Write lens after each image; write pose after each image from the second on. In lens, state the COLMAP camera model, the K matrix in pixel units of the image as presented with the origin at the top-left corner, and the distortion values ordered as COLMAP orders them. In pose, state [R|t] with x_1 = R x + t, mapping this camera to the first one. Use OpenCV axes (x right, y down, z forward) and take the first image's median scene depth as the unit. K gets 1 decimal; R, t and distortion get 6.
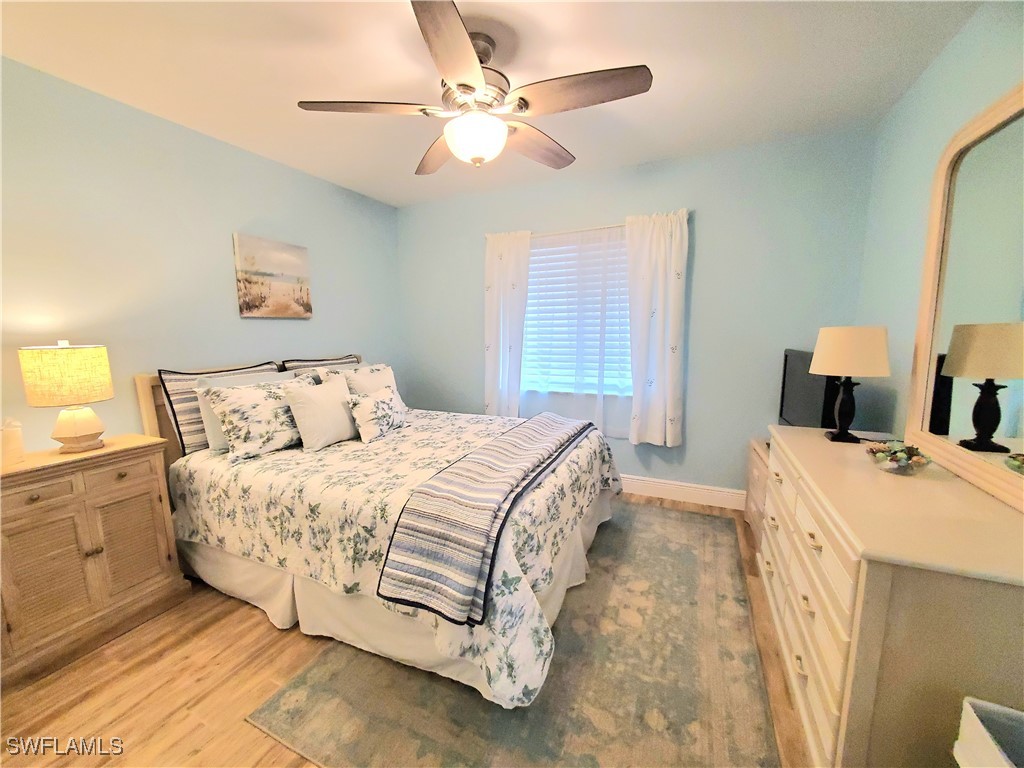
lens RADIAL K [[406.6, 0, 510.1], [0, 406.6, 385.9], [0, 0, 1]] dist [0.002712, -0.001060]
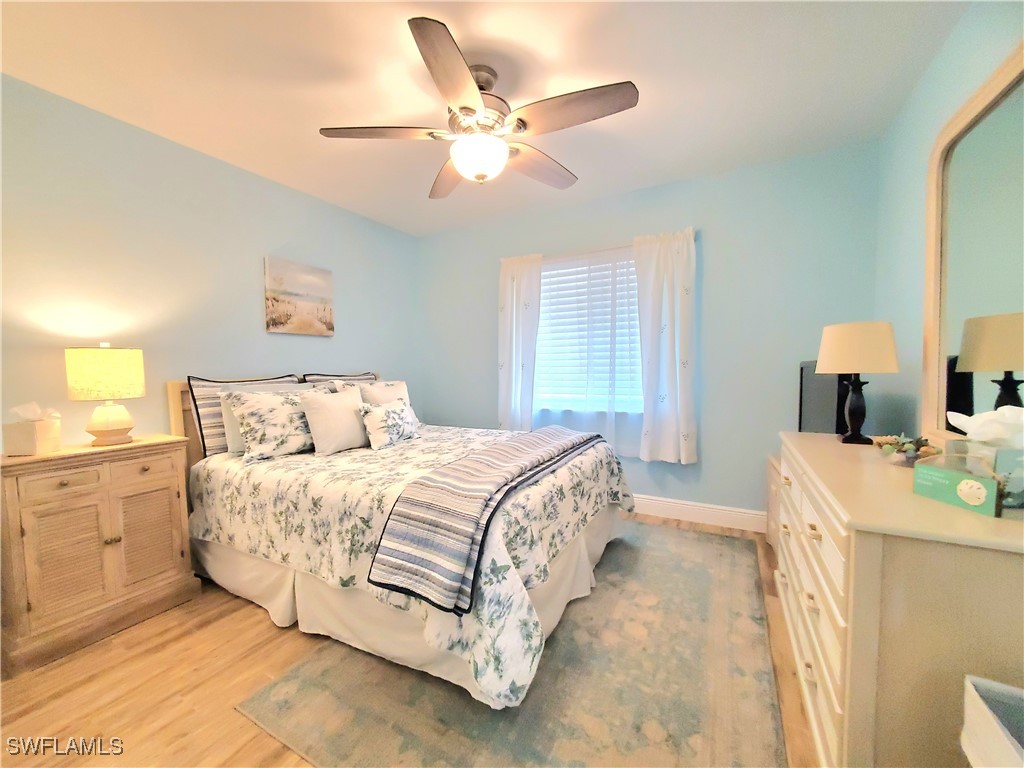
lens RADIAL K [[406.6, 0, 509.3], [0, 406.6, 384.9], [0, 0, 1]] dist [0.002712, -0.001060]
pose [[0.997891, 0.001565, -0.064886, 0.070401], [-0.007430, 0.995891, -0.090251, 0.096007], [0.064478, 0.090542, 0.993803, -0.017124]]
